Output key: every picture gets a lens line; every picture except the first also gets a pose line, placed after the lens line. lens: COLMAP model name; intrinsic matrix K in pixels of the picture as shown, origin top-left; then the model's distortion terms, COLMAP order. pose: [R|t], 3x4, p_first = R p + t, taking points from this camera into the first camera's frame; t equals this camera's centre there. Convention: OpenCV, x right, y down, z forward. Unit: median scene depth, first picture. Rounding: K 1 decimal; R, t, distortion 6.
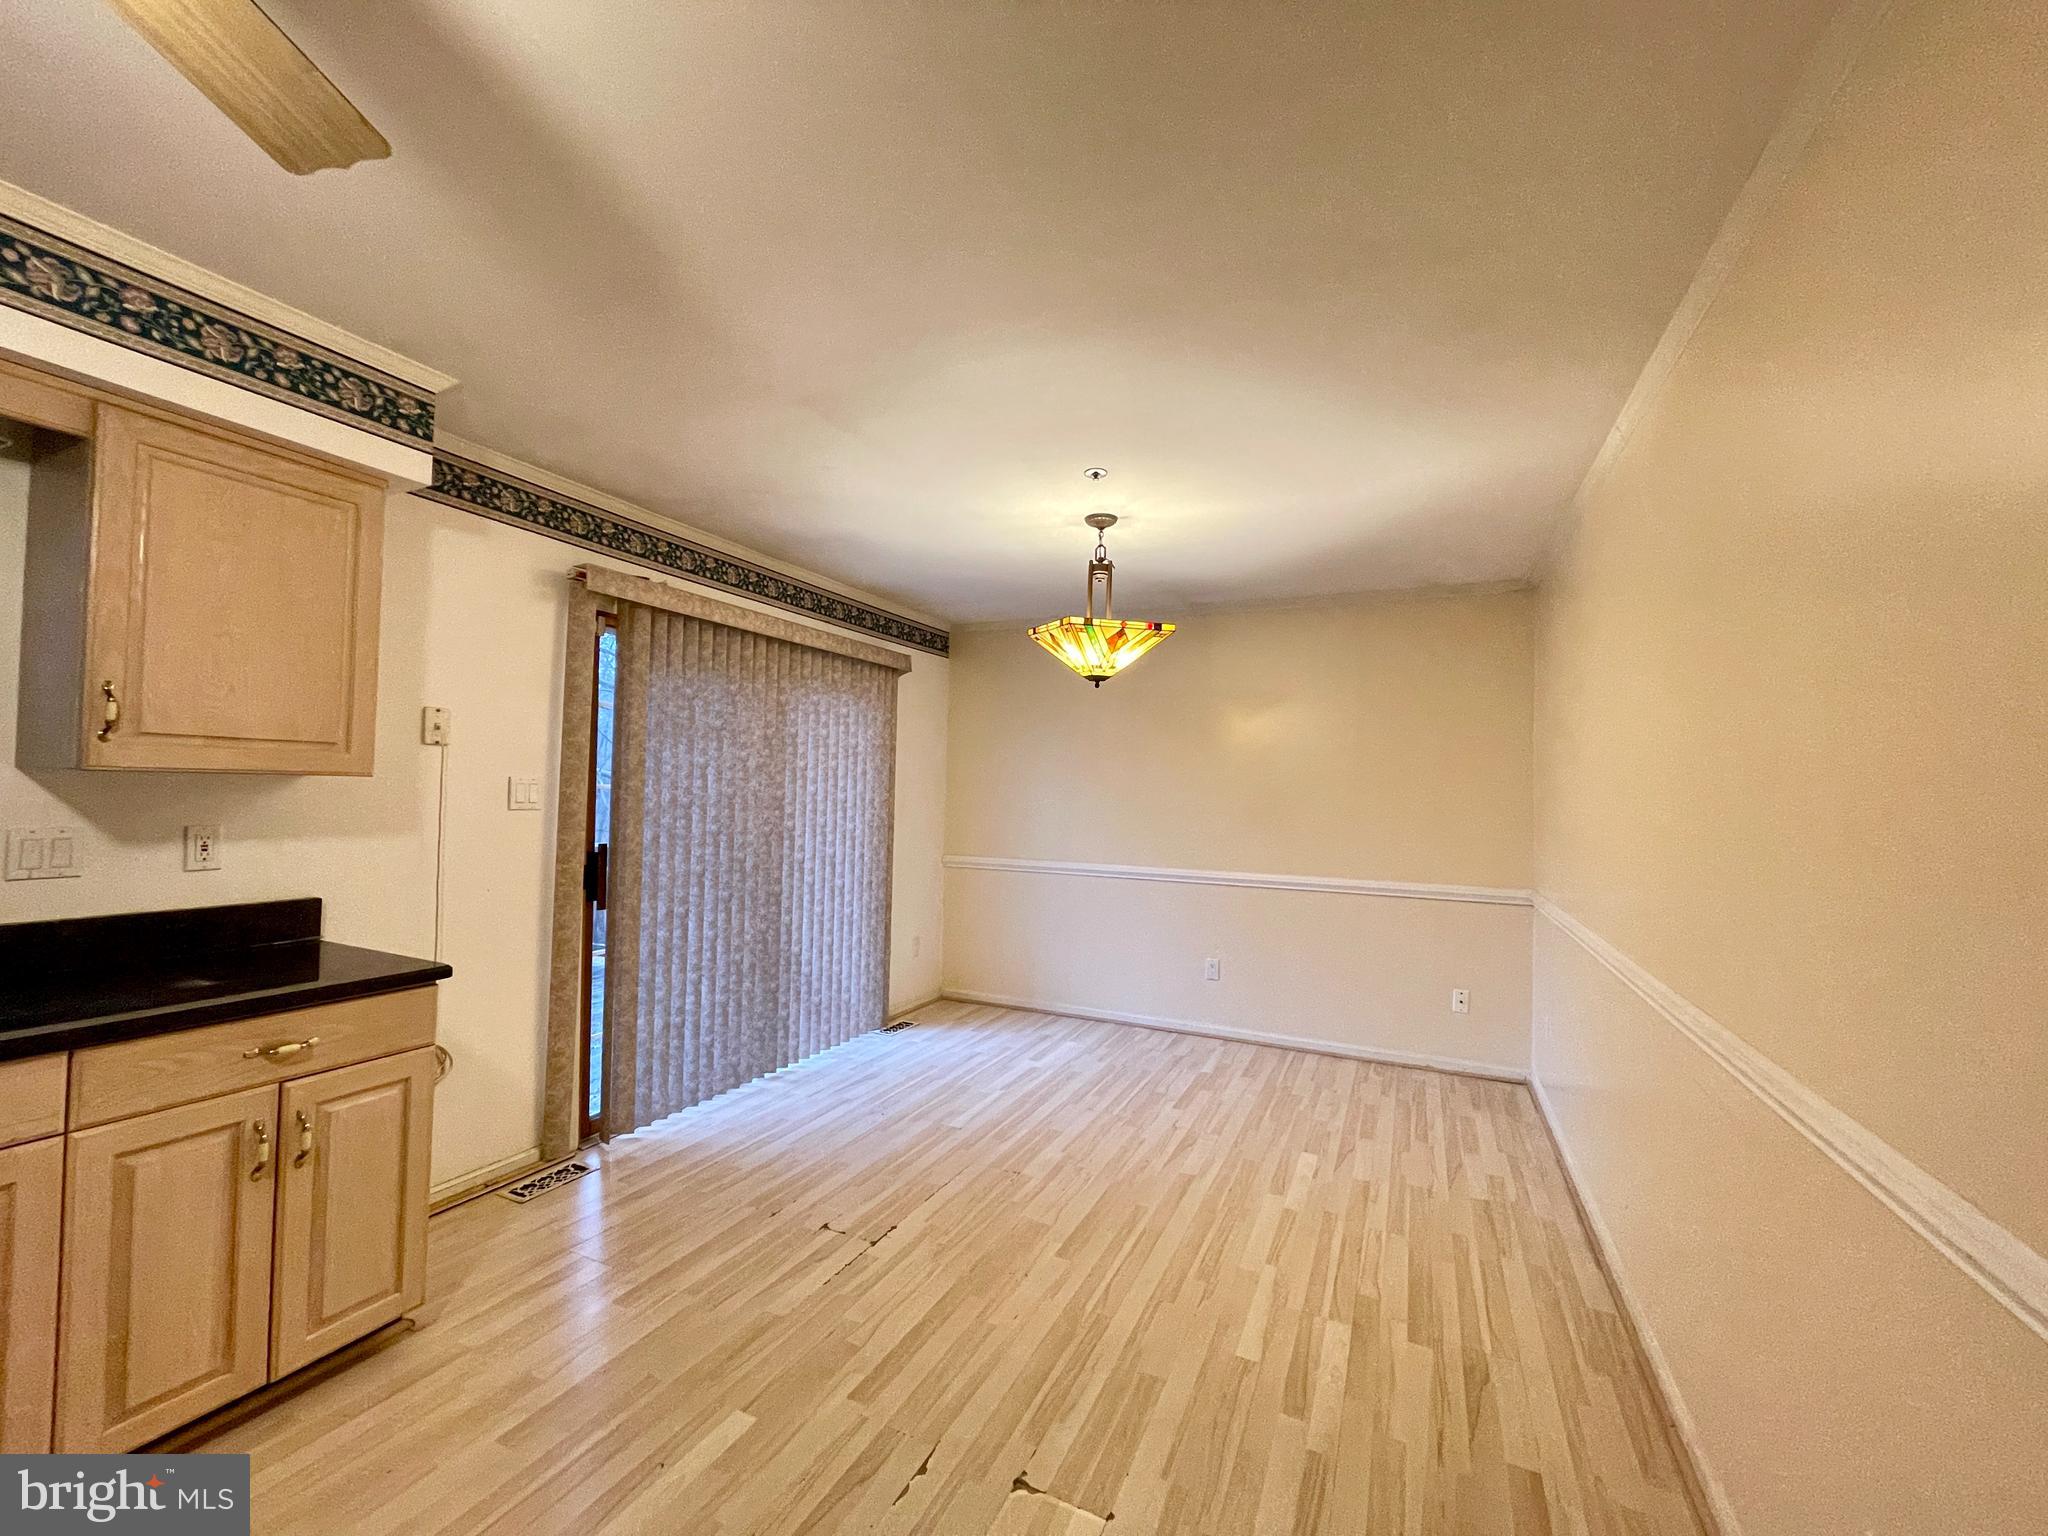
lens RADIAL K [[826.1, 0, 1017.0], [0, 826.1, 775.2], [0, 0, 1]] dist [-0.004432, 0.001361]
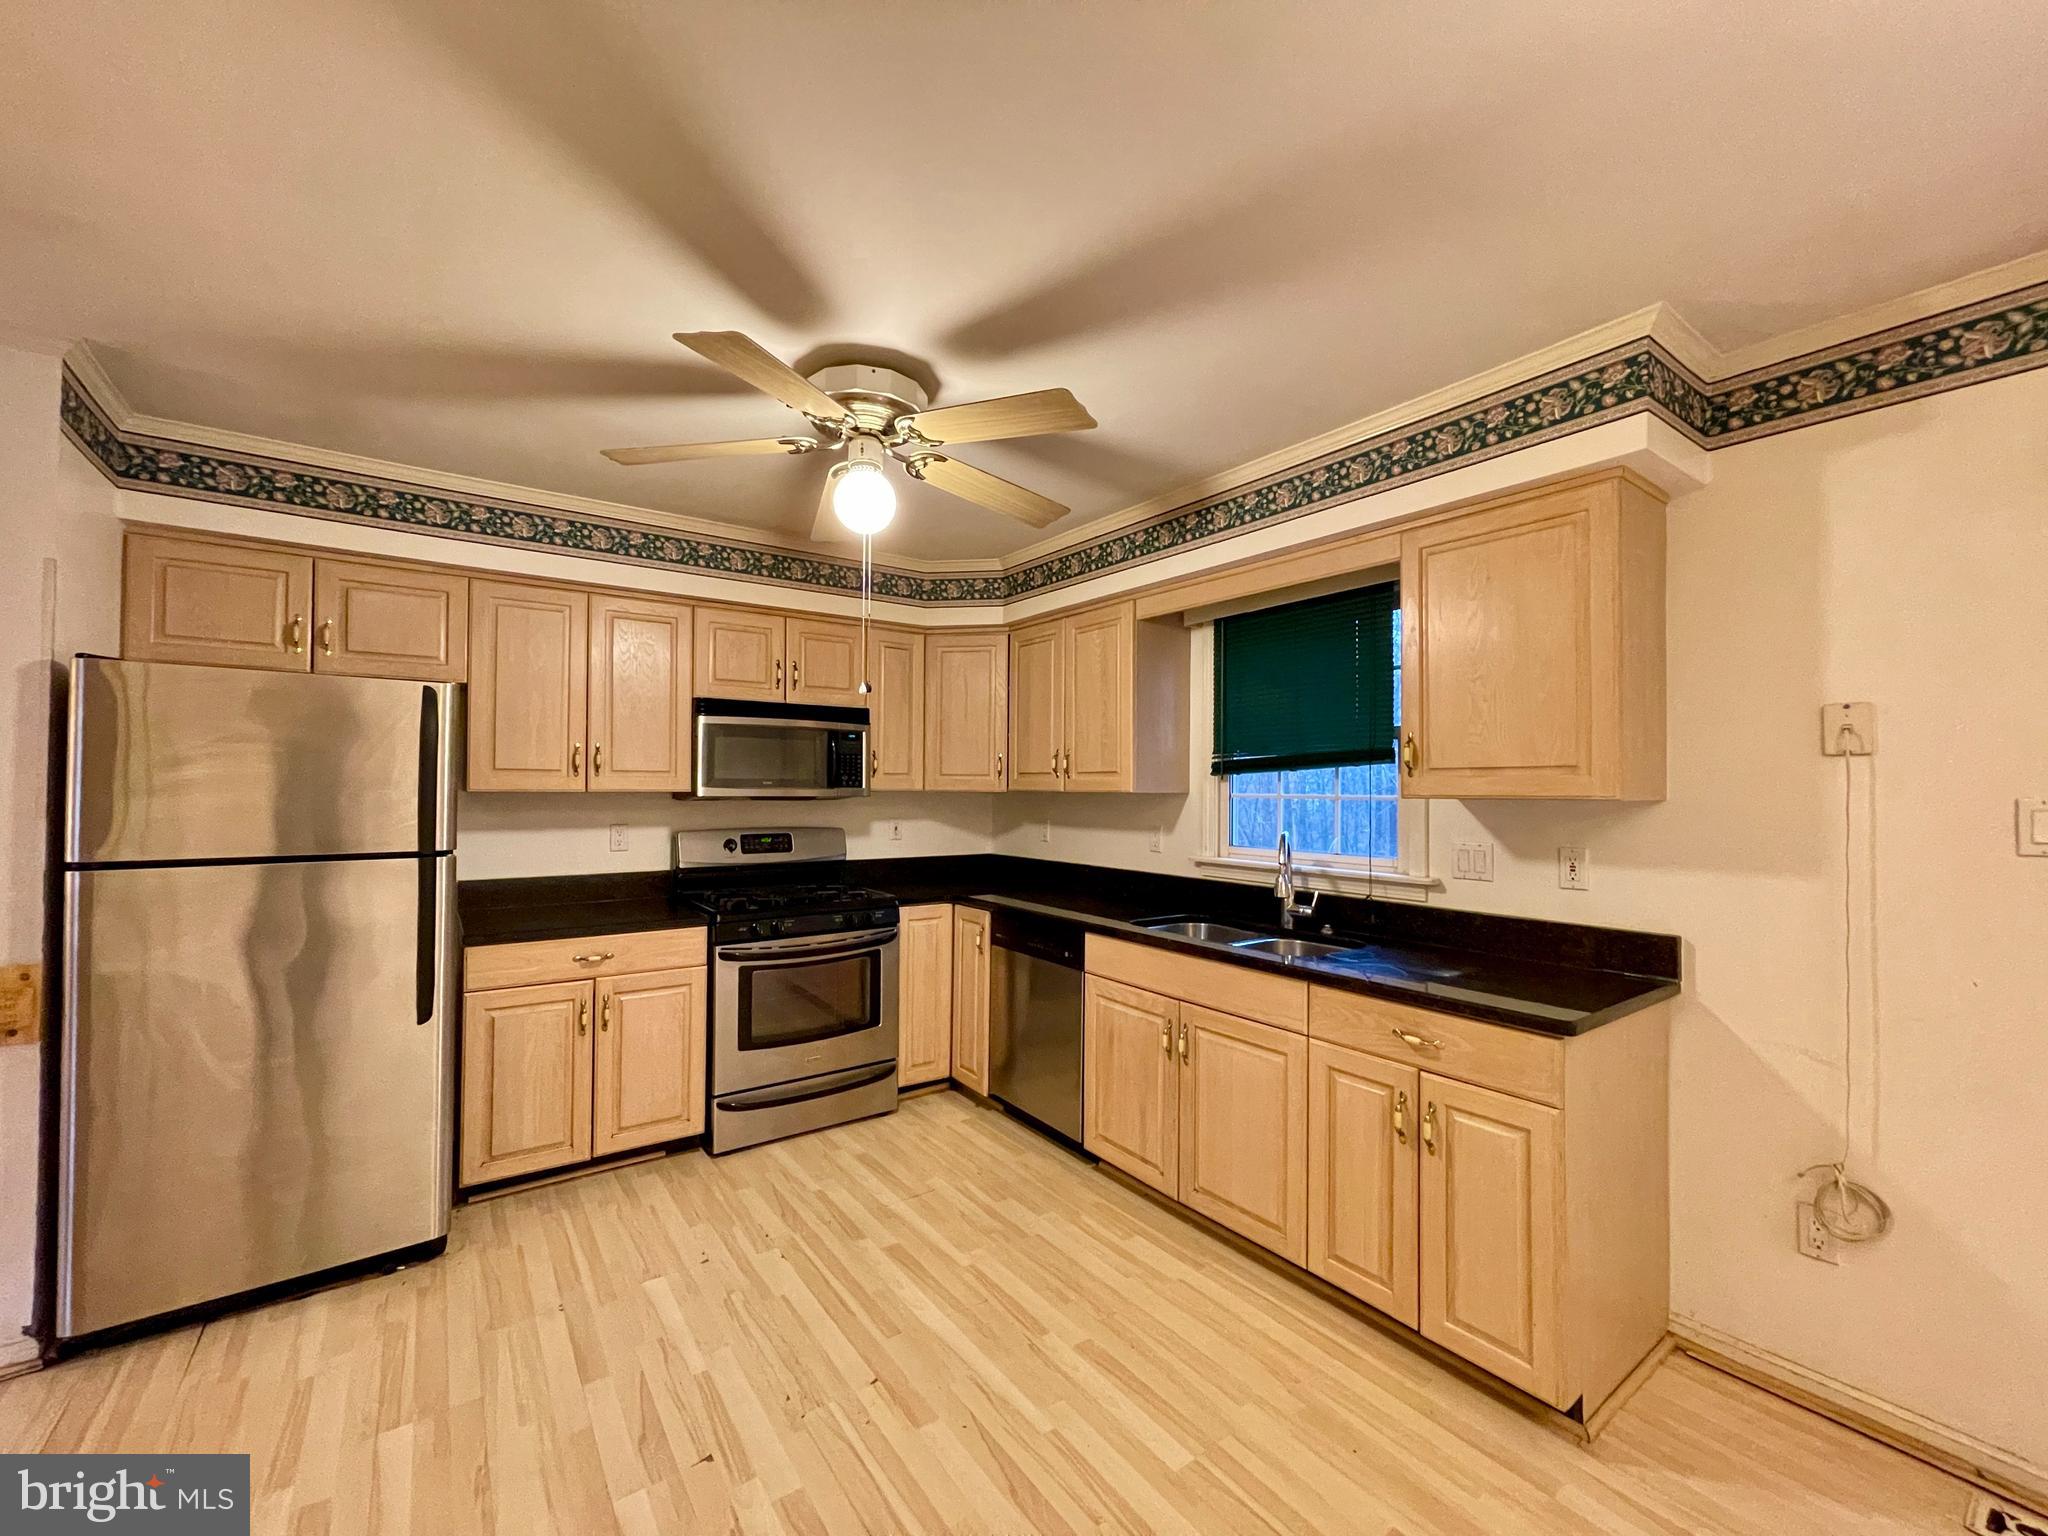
lens RADIAL K [[826.1, 0, 1011.4], [0, 826.1, 774.2], [0, 0, 1]] dist [-0.004432, 0.001361]
pose [[-0.481824, -0.047594, -0.874975, 0.244505], [-0.003046, 0.998609, -0.052642, 0.017897], [0.876263, -0.022699, -0.481299, 0.661913]]
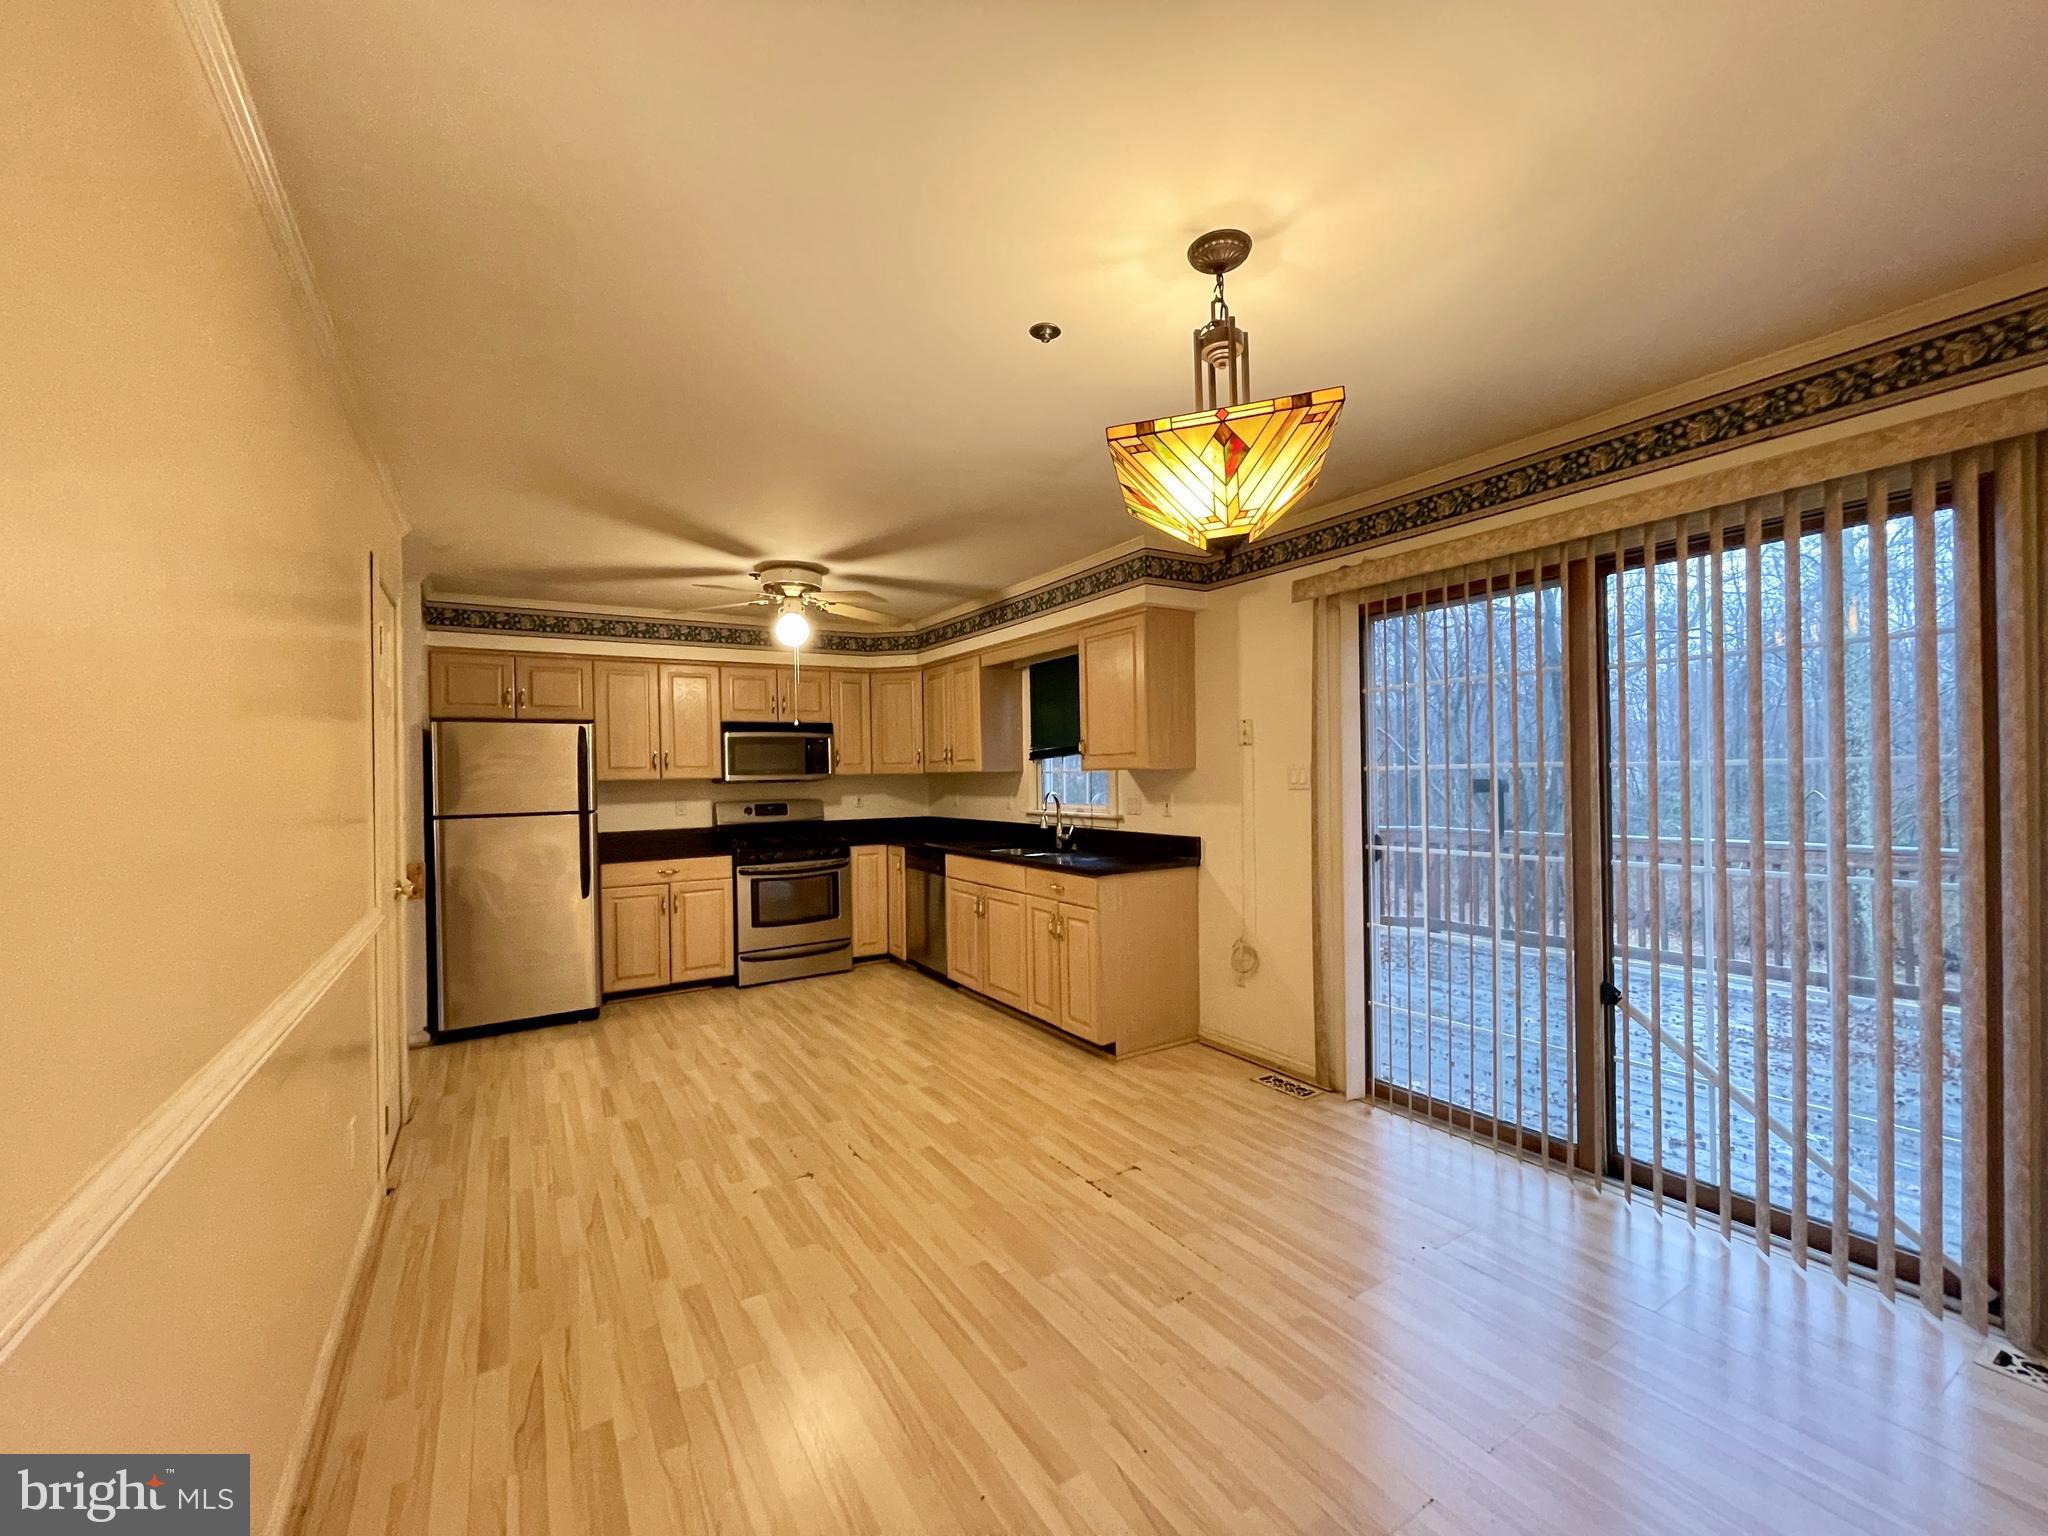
lens RADIAL K [[826.1, 0, 1016.1], [0, 826.1, 774.3], [0, 0, 1]] dist [-0.004432, 0.001361]
pose [[-0.537803, -0.018250, -0.842873, 0.721913], [0.019879, 0.999213, -0.034319, 0.054956], [0.842836, -0.035212, -0.537017, 1.352928]]
